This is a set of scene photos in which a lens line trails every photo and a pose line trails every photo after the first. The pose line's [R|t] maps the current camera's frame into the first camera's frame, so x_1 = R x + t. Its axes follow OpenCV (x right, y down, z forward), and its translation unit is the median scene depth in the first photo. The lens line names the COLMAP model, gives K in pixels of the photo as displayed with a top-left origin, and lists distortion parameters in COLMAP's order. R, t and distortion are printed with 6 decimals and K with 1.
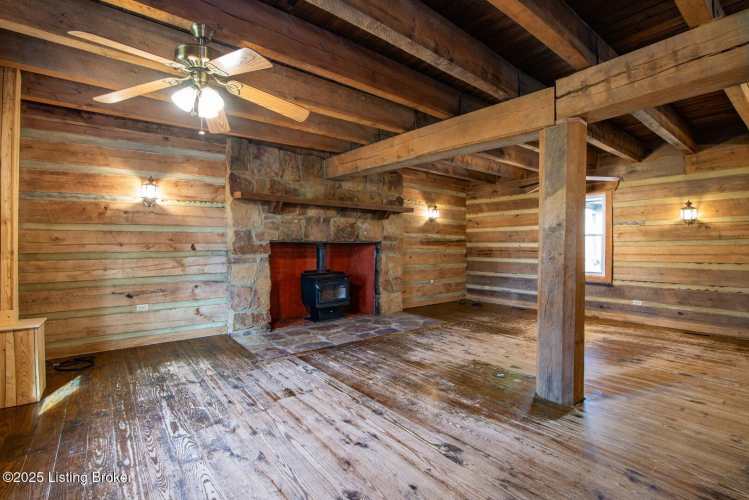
lens RADIAL K [[349.6, 0, 383.0], [0, 349.6, 251.8], [0, 0, 1]] dist [-0.020991, 0.001354]
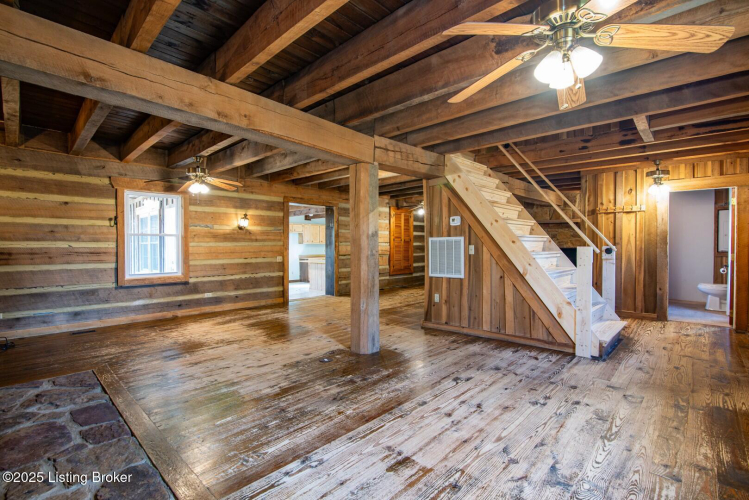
lens RADIAL K [[349.6, 0, 369.0], [0, 349.6, 249.6], [0, 0, 1]] dist [-0.020991, 0.001354]
pose [[-0.117698, -0.011455, 0.992983, -0.674991], [0.016212, 0.999778, 0.013455, -0.016762], [-0.992917, 0.017682, -0.117486, 0.824905]]
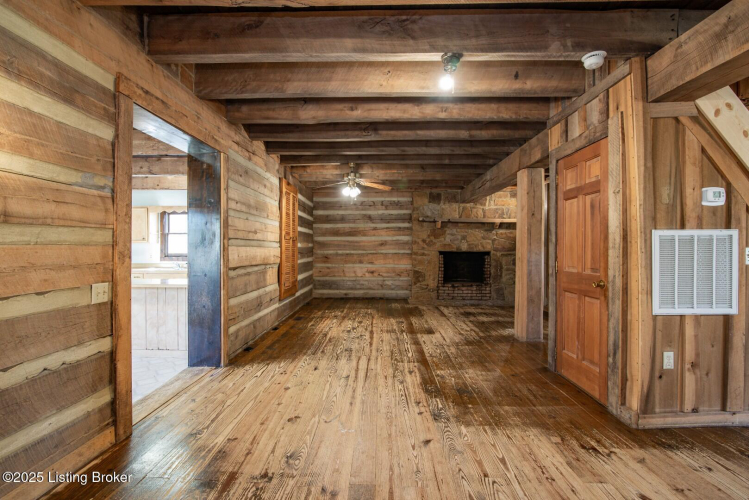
lens RADIAL K [[349.6, 0, 374.3], [0, 349.6, 253.2], [0, 0, 1]] dist [-0.020991, 0.001354]
pose [[-0.760899, -0.010635, 0.648783, 0.605020], [0.006330, 0.999696, 0.023812, -0.017761], [-0.648840, 0.022226, -0.760601, 1.209363]]
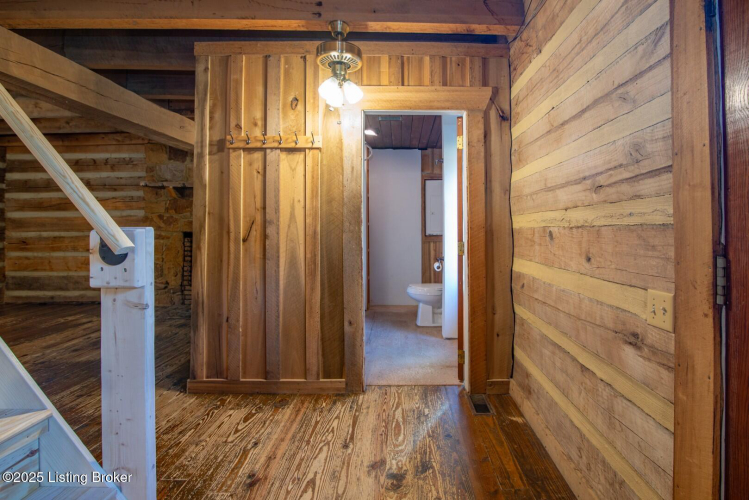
lens RADIAL K [[349.6, 0, 403.4], [0, 349.6, 221.3], [0, 0, 1]] dist [-0.020991, 0.001354]
pose [[-0.777860, 0.014895, 0.628261, 0.114399], [0.014886, 0.999875, -0.005275, 0.000100], [-0.628261, 0.005249, -0.777985, -0.101976]]
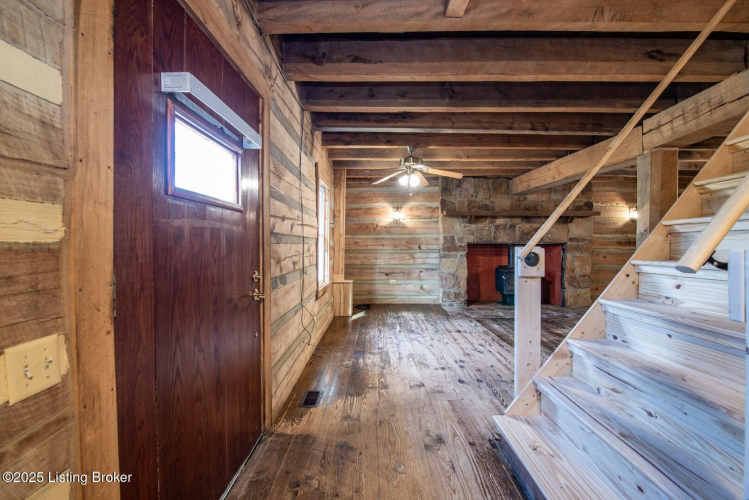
lens RADIAL K [[349.6, 0, 362.6], [0, 349.6, 247.9], [0, 0, 1]] dist [-0.020991, 0.001354]
pose [[0.750723, 0.003517, -0.660608, 0.378789], [-0.011010, 0.999914, -0.007188, 0.005905], [0.660525, 0.012669, 0.750697, -0.455360]]
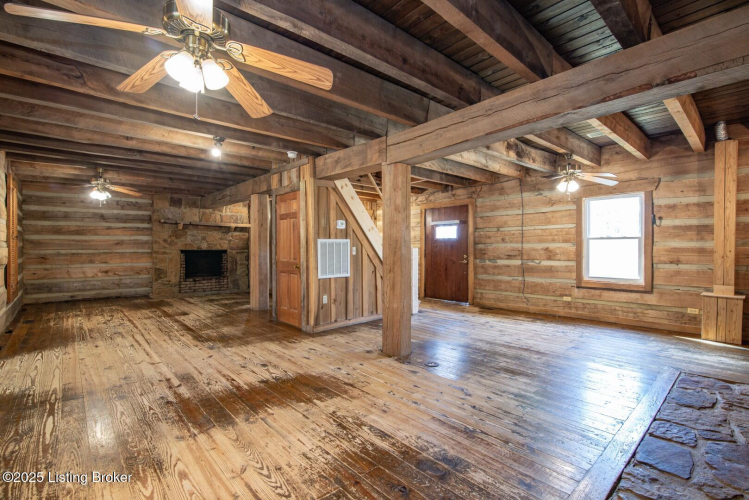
lens RADIAL K [[349.6, 0, 374.8], [0, 349.6, 252.2], [0, 0, 1]] dist [-0.020991, 0.001354]
pose [[-0.998982, 0.000506, -0.045110, 0.472513], [-0.000738, 0.999620, 0.027549, -0.028019], [0.045107, 0.027554, -0.998602, 1.744747]]
